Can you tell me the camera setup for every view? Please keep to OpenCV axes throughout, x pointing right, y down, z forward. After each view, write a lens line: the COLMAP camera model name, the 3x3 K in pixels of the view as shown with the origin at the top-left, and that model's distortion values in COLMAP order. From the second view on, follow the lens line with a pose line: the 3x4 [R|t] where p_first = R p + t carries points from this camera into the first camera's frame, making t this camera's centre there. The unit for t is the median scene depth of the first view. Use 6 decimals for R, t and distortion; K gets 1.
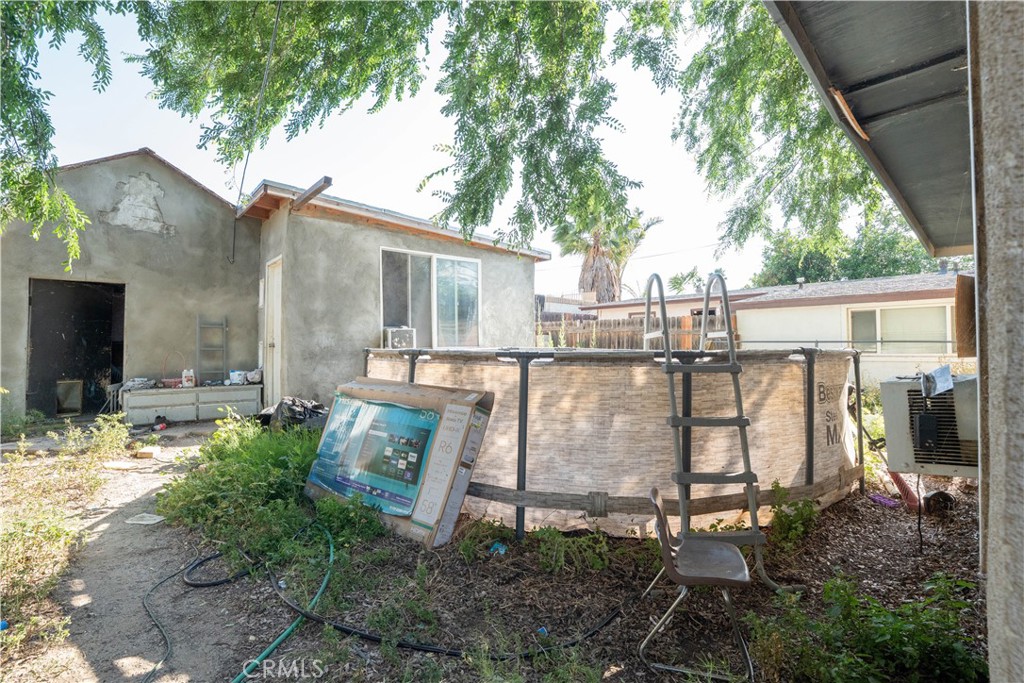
lens RADIAL K [[470.2, 0, 513.7], [0, 470.2, 338.1], [0, 0, 1]] dist [-0.067073, 0.023649]
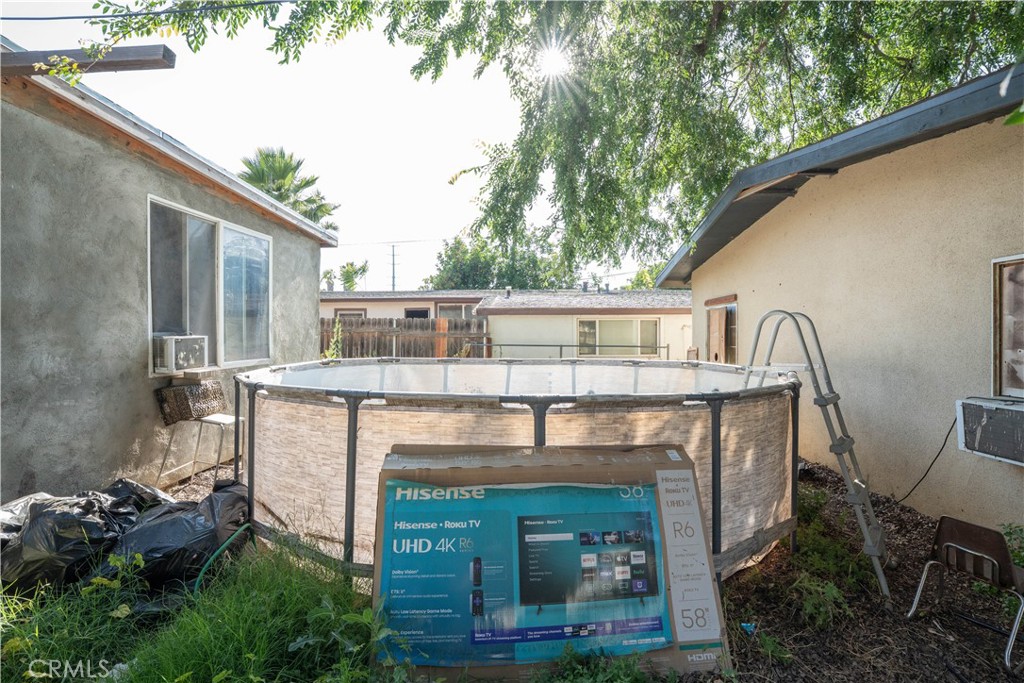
lens RADIAL K [[470.2, 0, 513.7], [0, 470.2, 338.1], [0, 0, 1]] dist [-0.067073, 0.023649]
pose [[0.712160, 0.003020, 0.702011, -0.400546], [-0.016534, 0.999786, 0.012472, -0.036375], [-0.701823, -0.020489, 0.712057, 0.313089]]
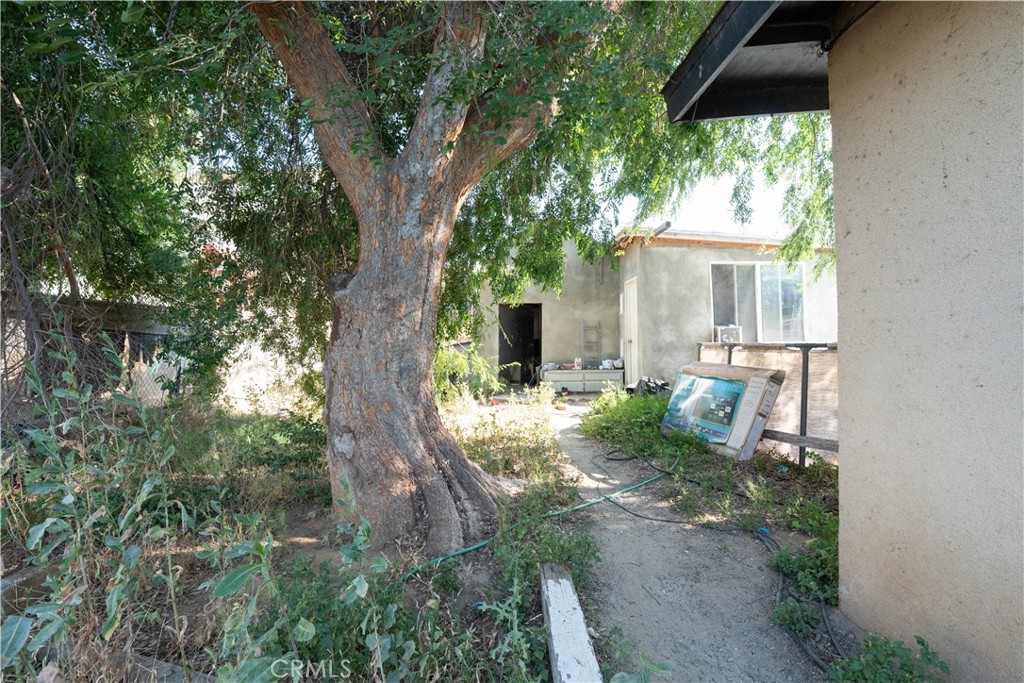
lens RADIAL K [[470.2, 0, 513.7], [0, 470.2, 338.1], [0, 0, 1]] dist [-0.067073, 0.023649]
pose [[0.770372, -0.011916, -0.637484, 0.112662], [0.016482, 0.999863, 0.001227, -0.001972], [0.637382, -0.011452, 0.770463, -0.333760]]
